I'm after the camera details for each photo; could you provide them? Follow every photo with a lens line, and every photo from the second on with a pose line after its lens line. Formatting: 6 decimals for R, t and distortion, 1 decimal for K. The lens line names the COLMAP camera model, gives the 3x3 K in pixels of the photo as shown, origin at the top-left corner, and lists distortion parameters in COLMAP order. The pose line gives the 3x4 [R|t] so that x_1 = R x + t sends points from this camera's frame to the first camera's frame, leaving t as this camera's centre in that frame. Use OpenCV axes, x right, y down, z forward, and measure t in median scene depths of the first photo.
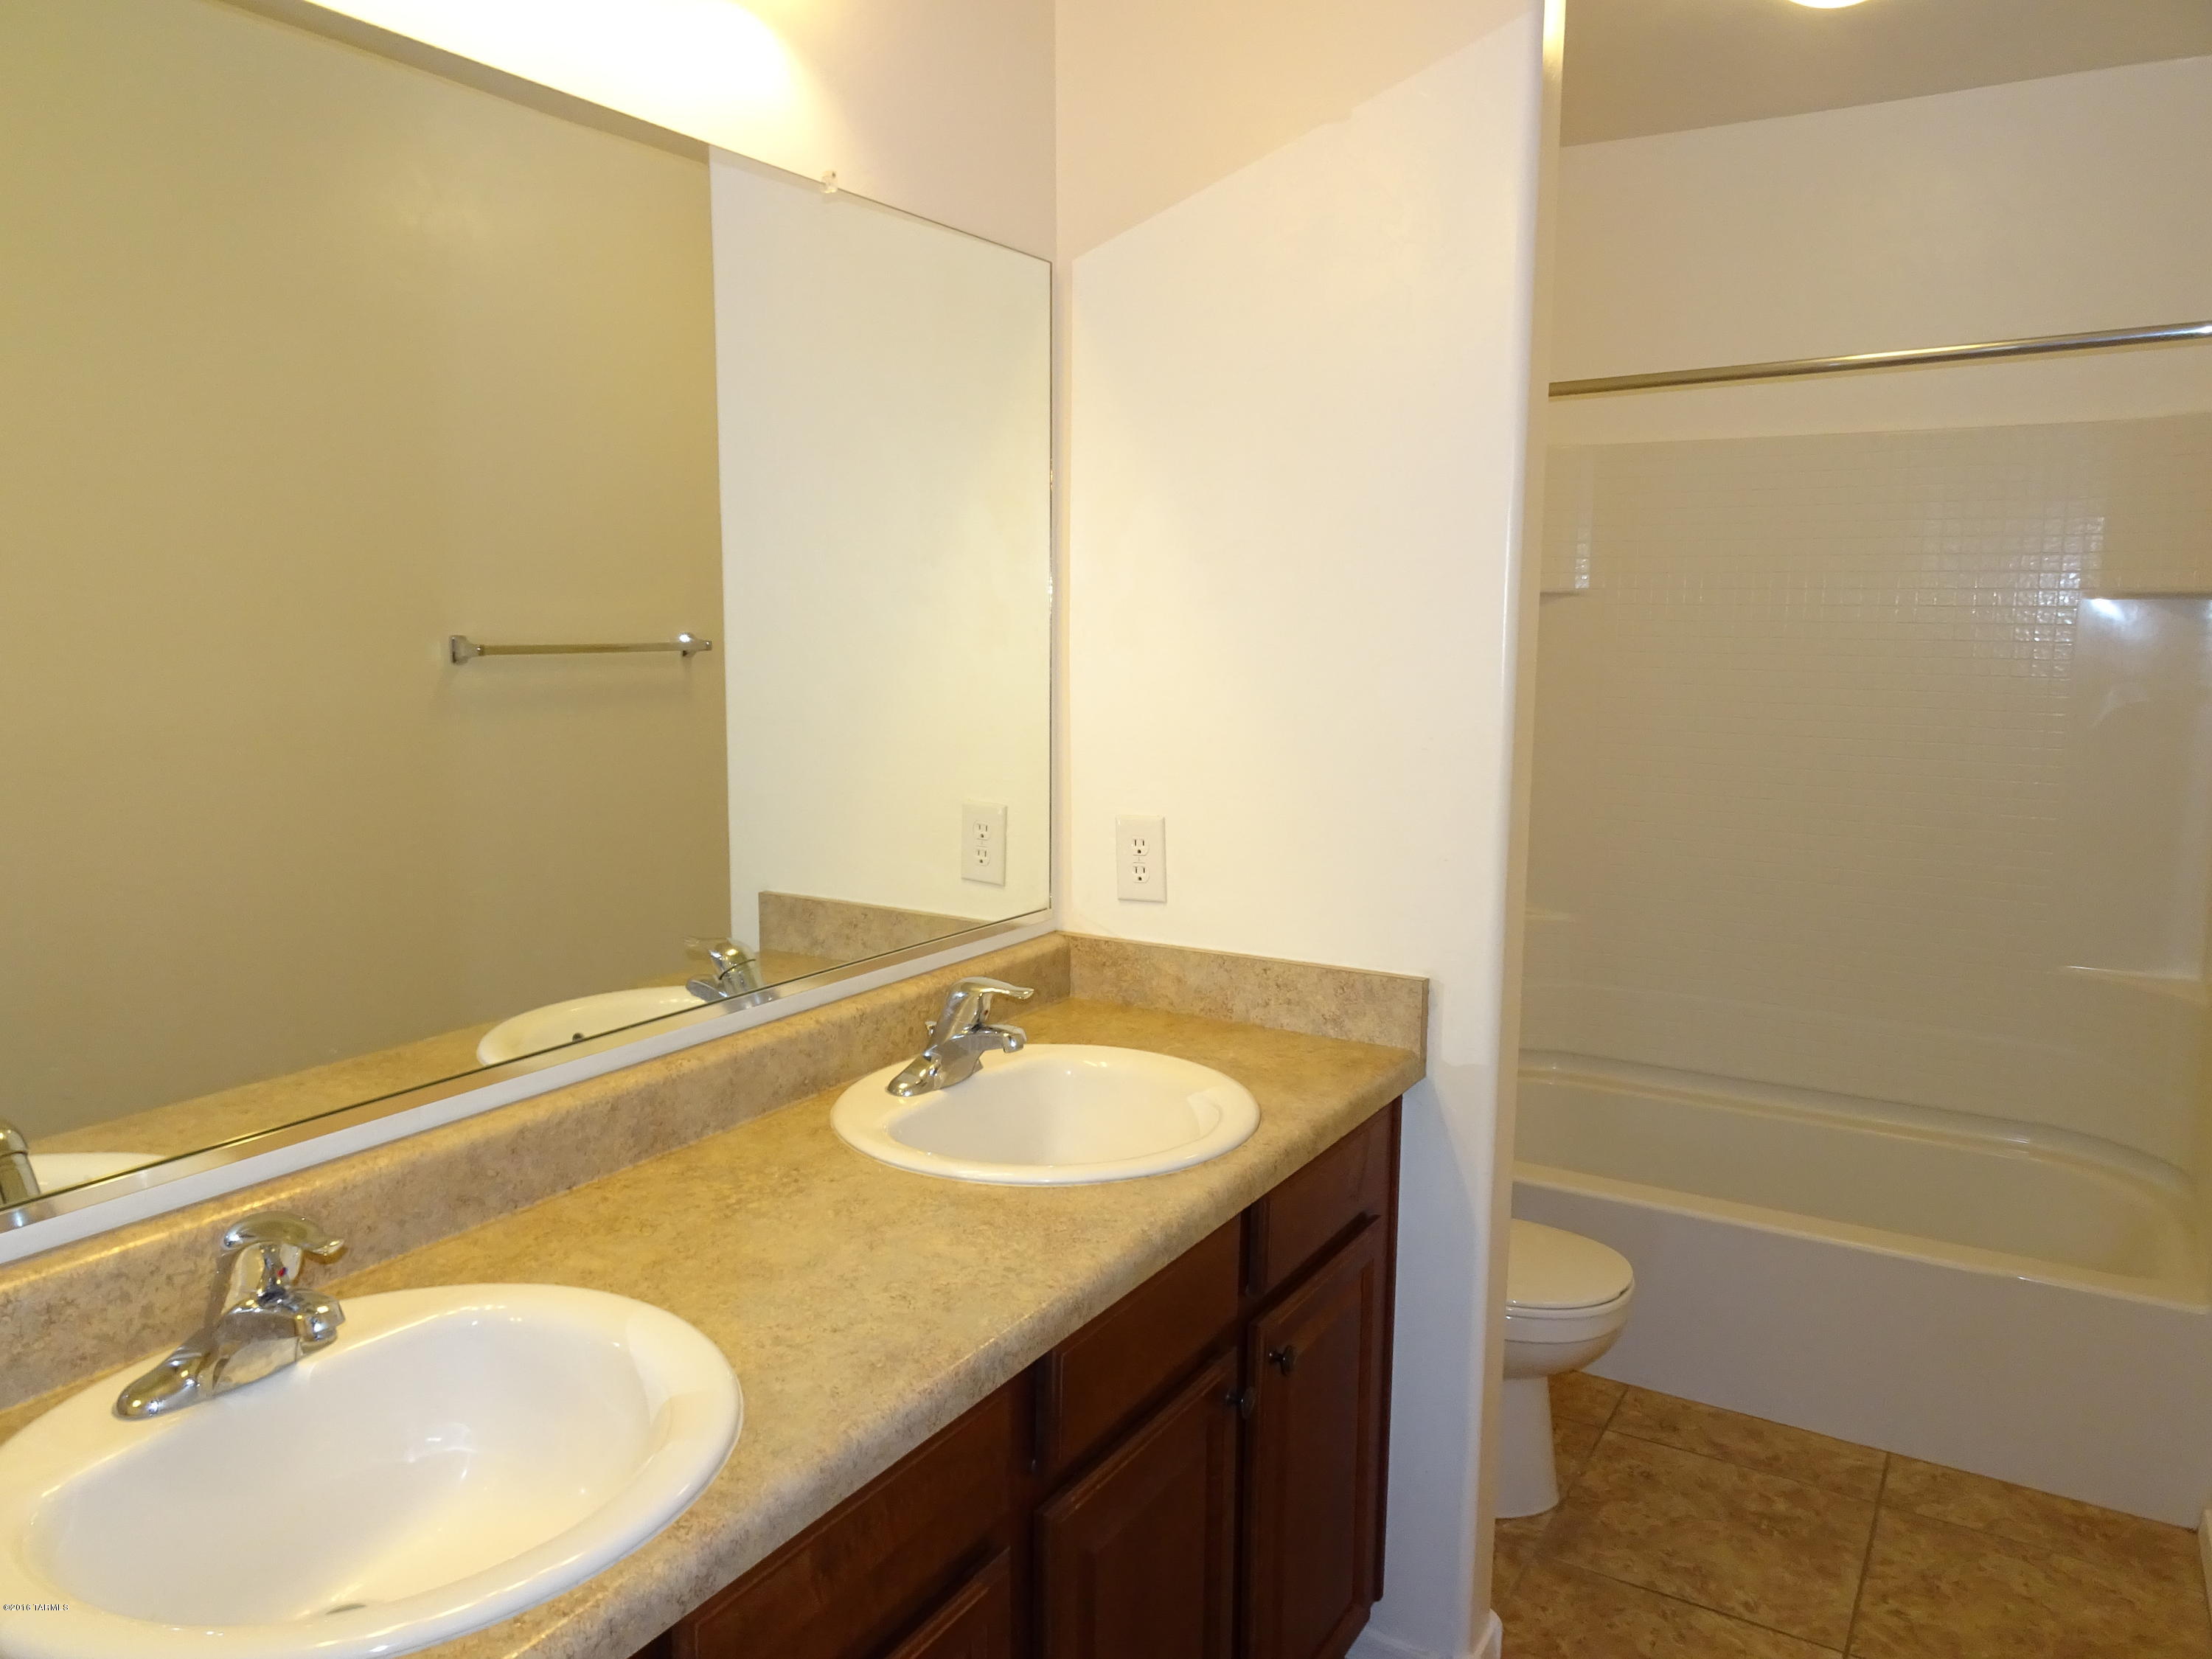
lens RADIAL K [[1592.2, 0, 1104.9], [0, 1592.2, 829.0], [0, 0, 1]] dist [0.025366, -0.003593]
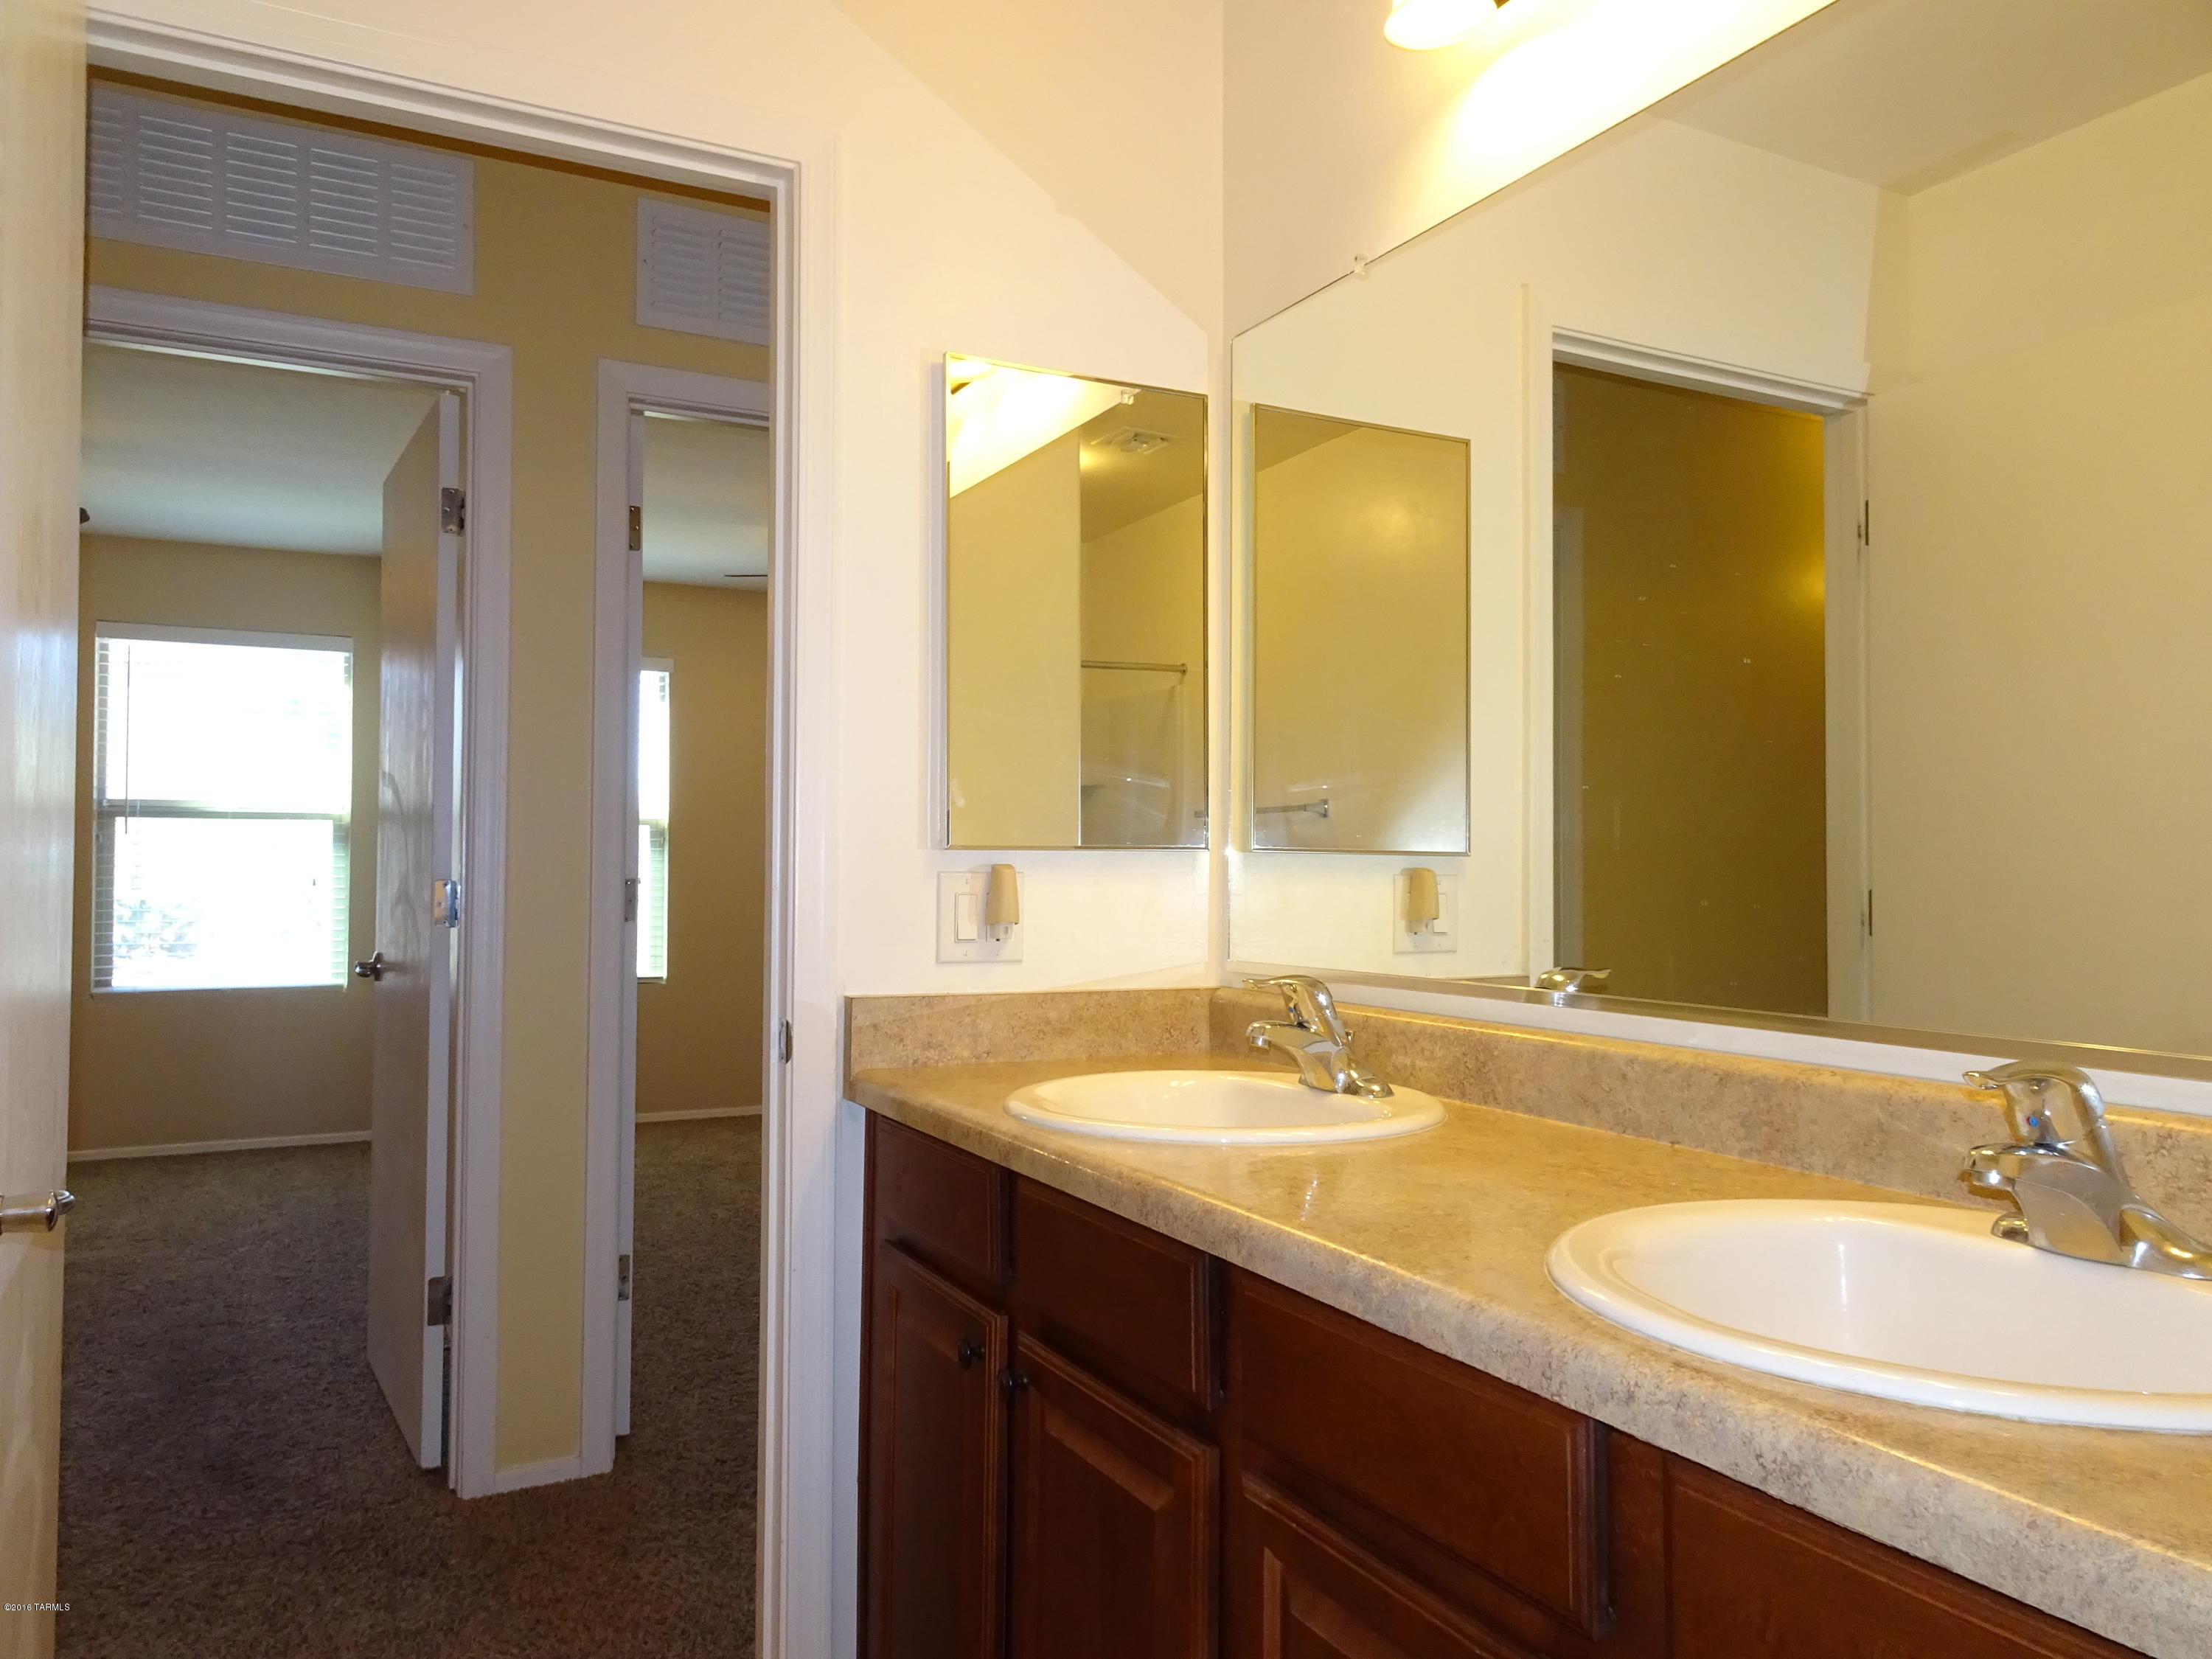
lens RADIAL K [[1592.2, 0, 1106.4], [0, 1592.2, 831.8], [0, 0, 1]] dist [0.025366, -0.003593]
pose [[-0.522457, -0.033484, -0.852008, 0.673758], [-0.137039, 0.989536, 0.045144, 0.042803], [0.841581, 0.140344, -0.521579, 1.200757]]
